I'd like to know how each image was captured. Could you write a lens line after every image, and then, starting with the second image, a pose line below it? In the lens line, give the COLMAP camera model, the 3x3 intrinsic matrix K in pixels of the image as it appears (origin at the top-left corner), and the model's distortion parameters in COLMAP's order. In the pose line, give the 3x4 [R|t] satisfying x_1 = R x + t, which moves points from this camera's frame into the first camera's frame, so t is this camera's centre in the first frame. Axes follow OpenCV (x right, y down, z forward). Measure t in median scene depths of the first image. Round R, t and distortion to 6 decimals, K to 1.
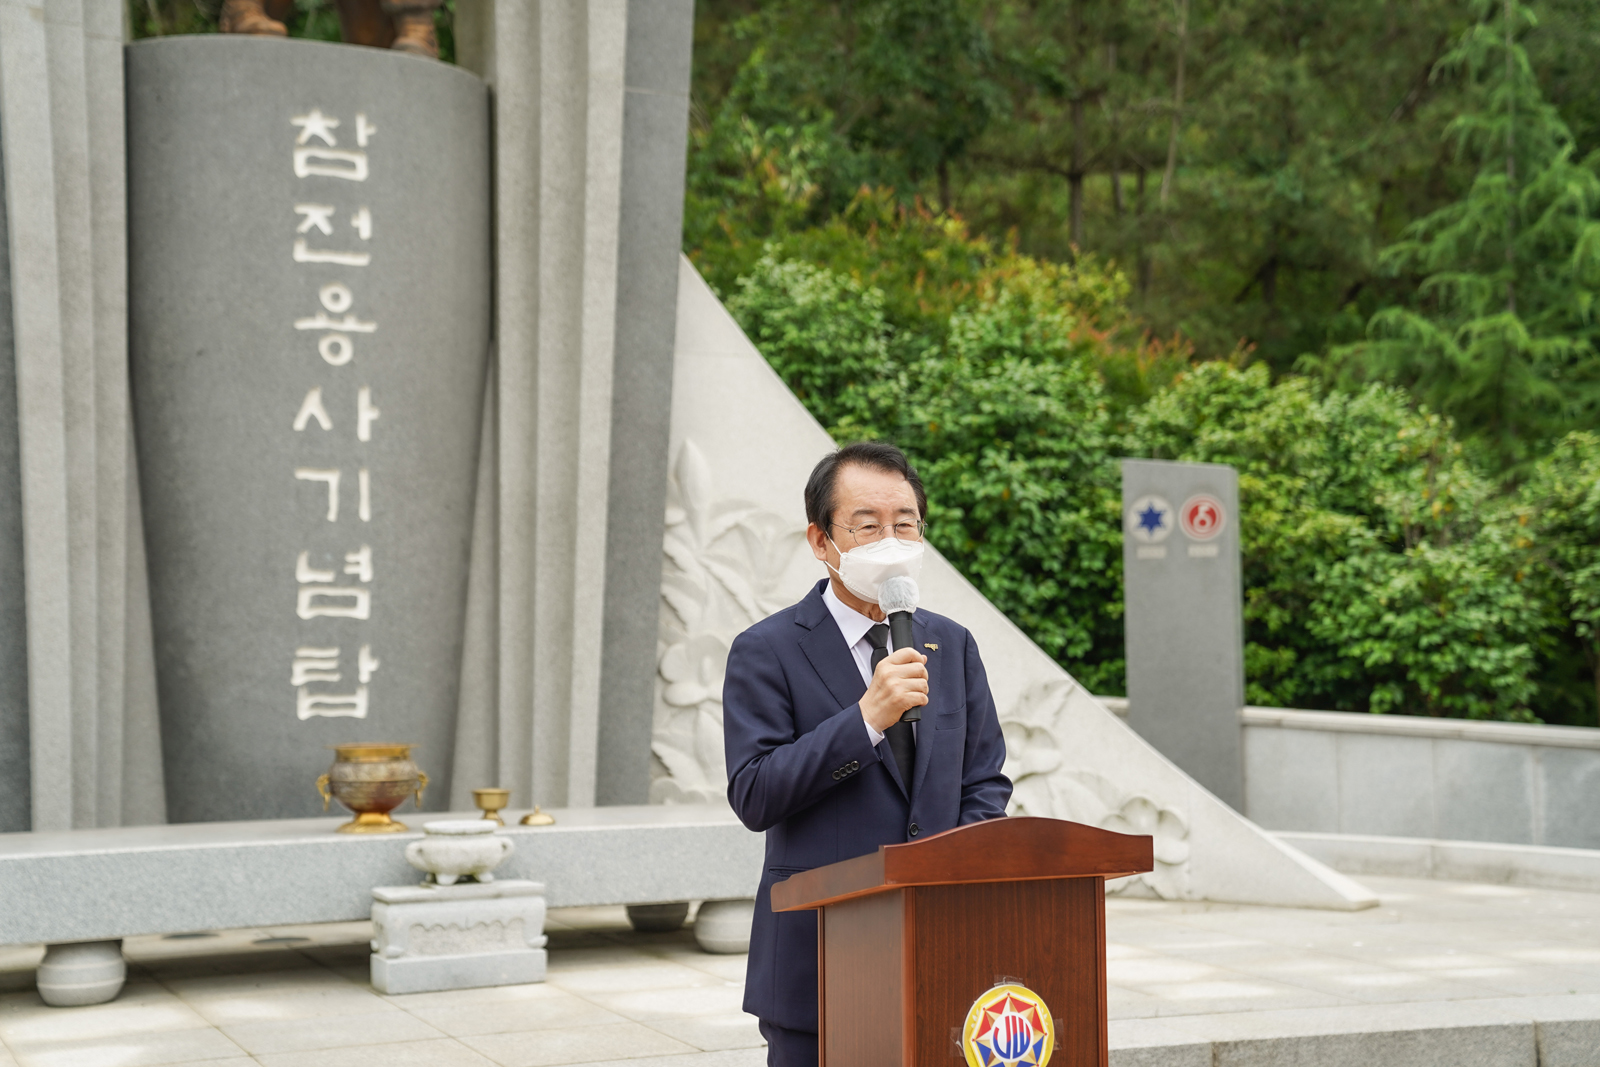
lens RADIAL K [[2267.1, 0, 794.3], [0, 2267.1, 523.6], [0, 0, 1]] dist [0.243812, 0.000000]
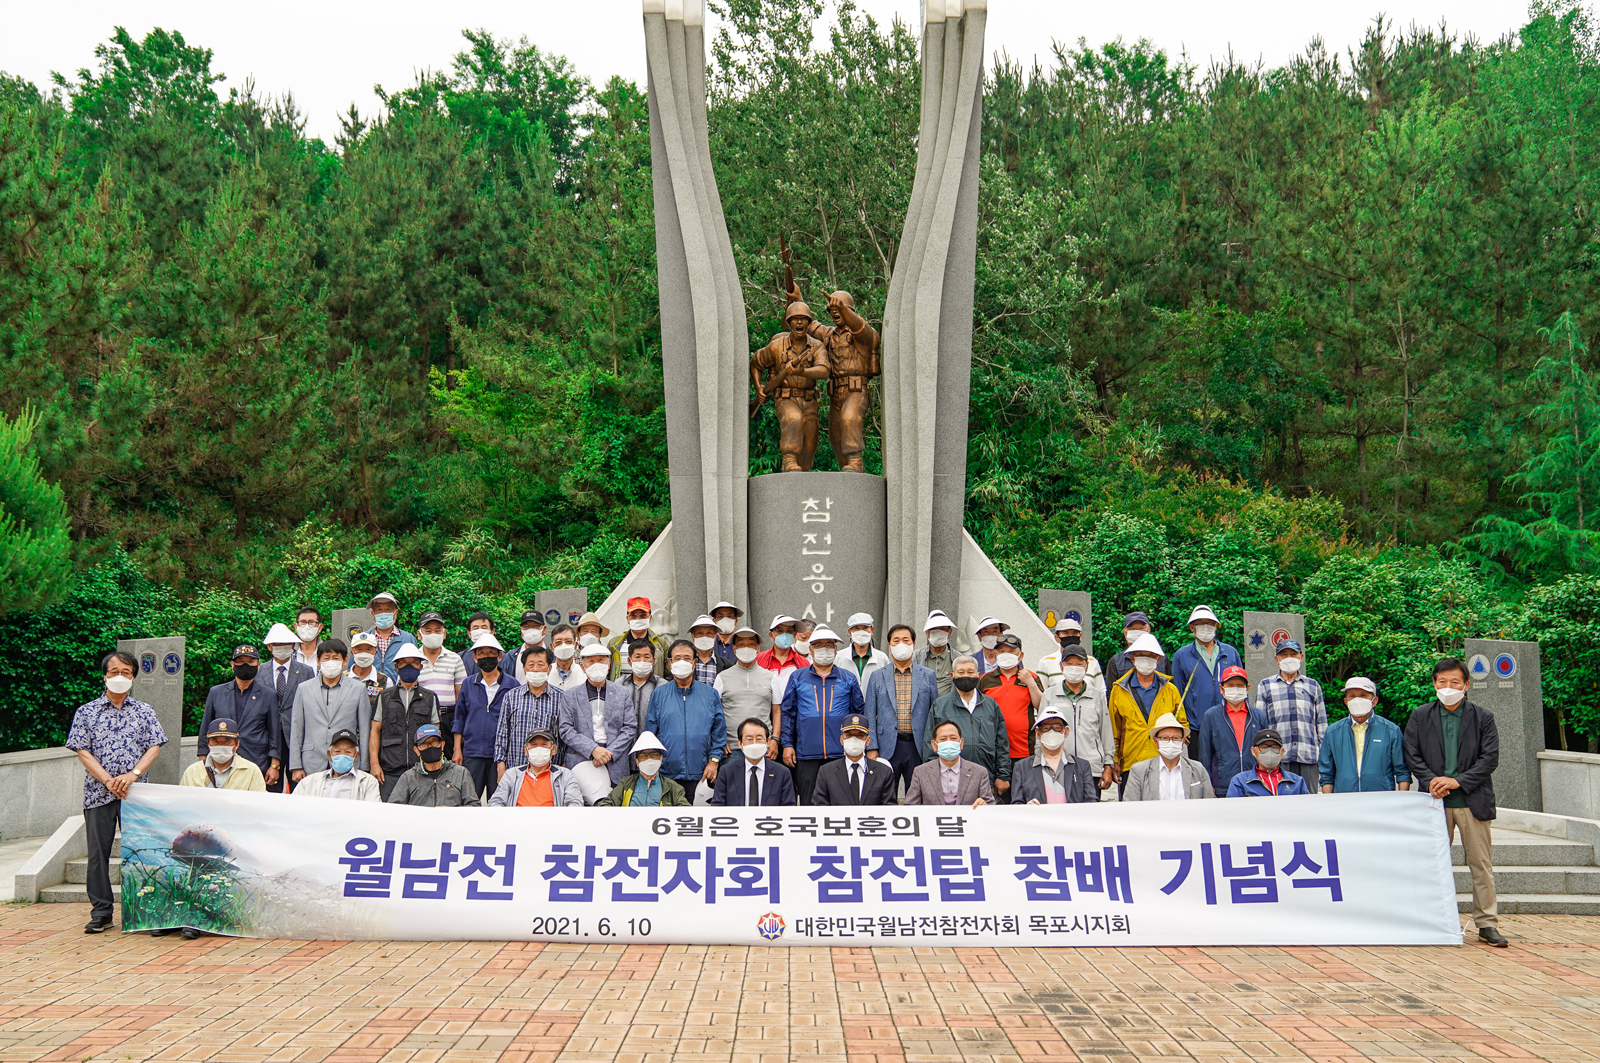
lens RADIAL K [[1299.9, 0, 791.2], [0, 1299.9, 534.1], [0, 0, 1]] dist [0.012056, 0.004288]
pose [[0.907893, -0.046668, -0.416596, 0.384654], [0.019166, 0.997366, -0.069959, -0.033209], [0.418764, 0.055530, 0.906396, -0.349465]]
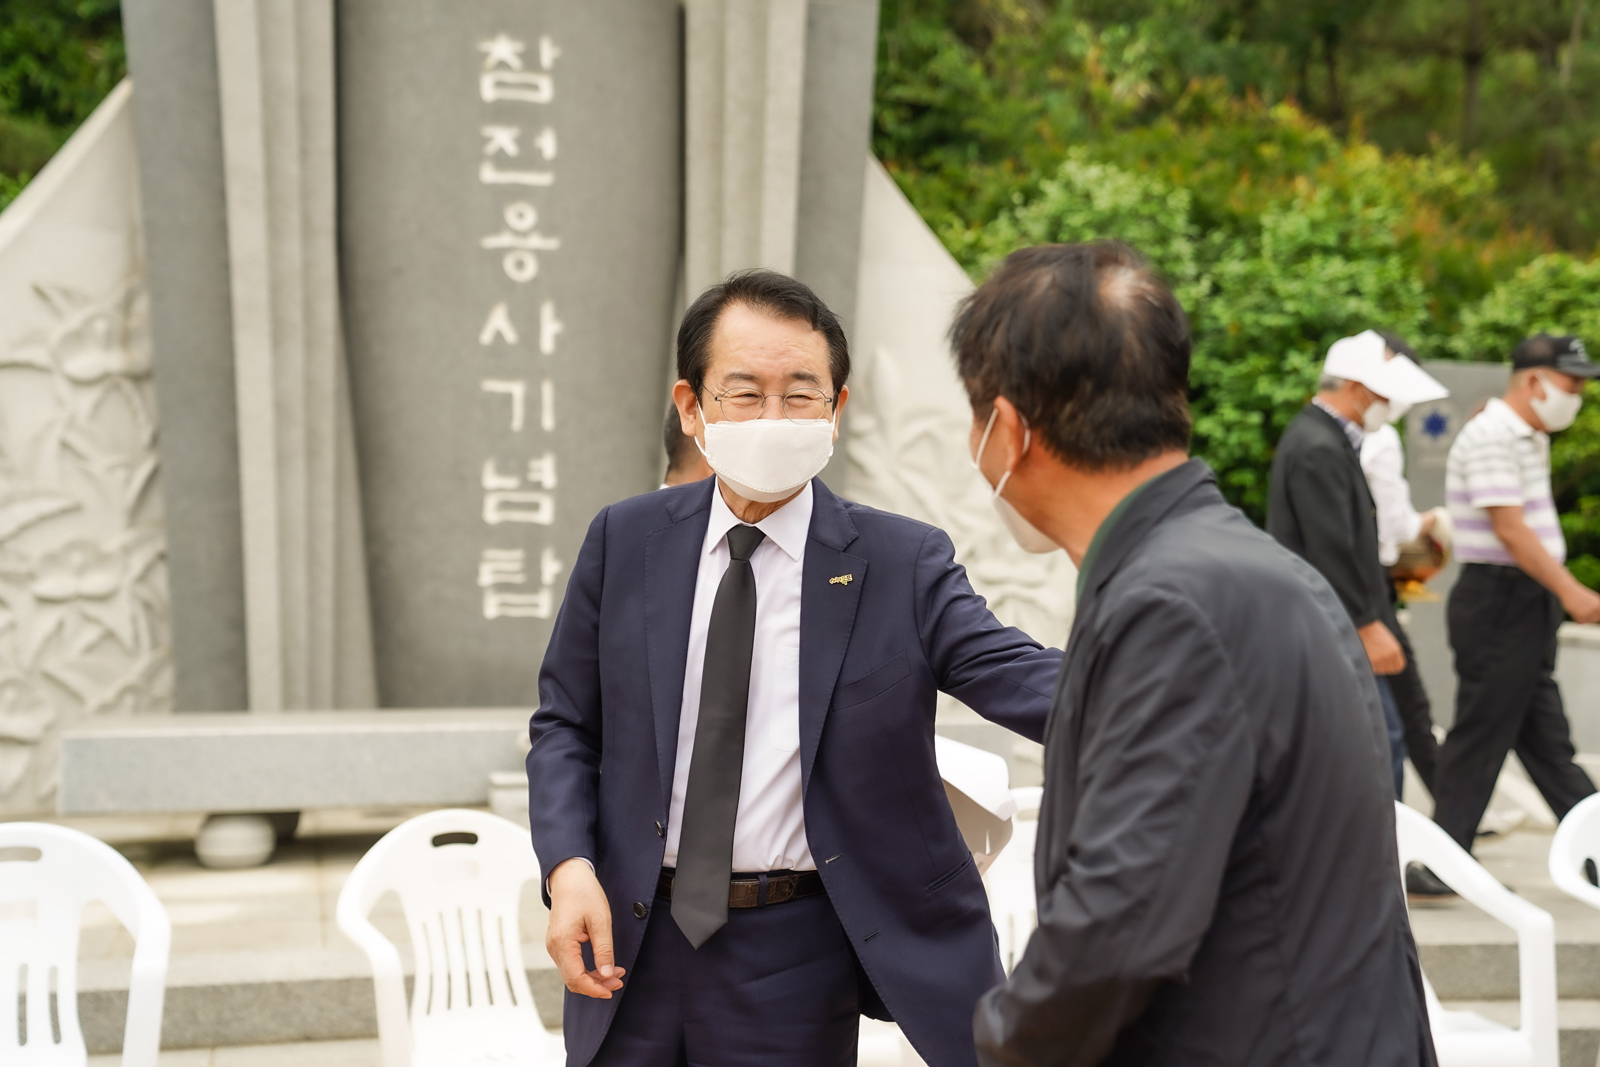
lens RADIAL K [[2221.6, 0, 810.2], [0, 2221.6, 540.6], [0, 0, 1]] dist [0.179181, 0.000000]
pose [[0.977613, 0.008150, -0.210252, 0.142713], [0.002438, 0.998744, 0.050048, -0.001237], [0.210396, -0.049440, 0.976365, 0.024550]]
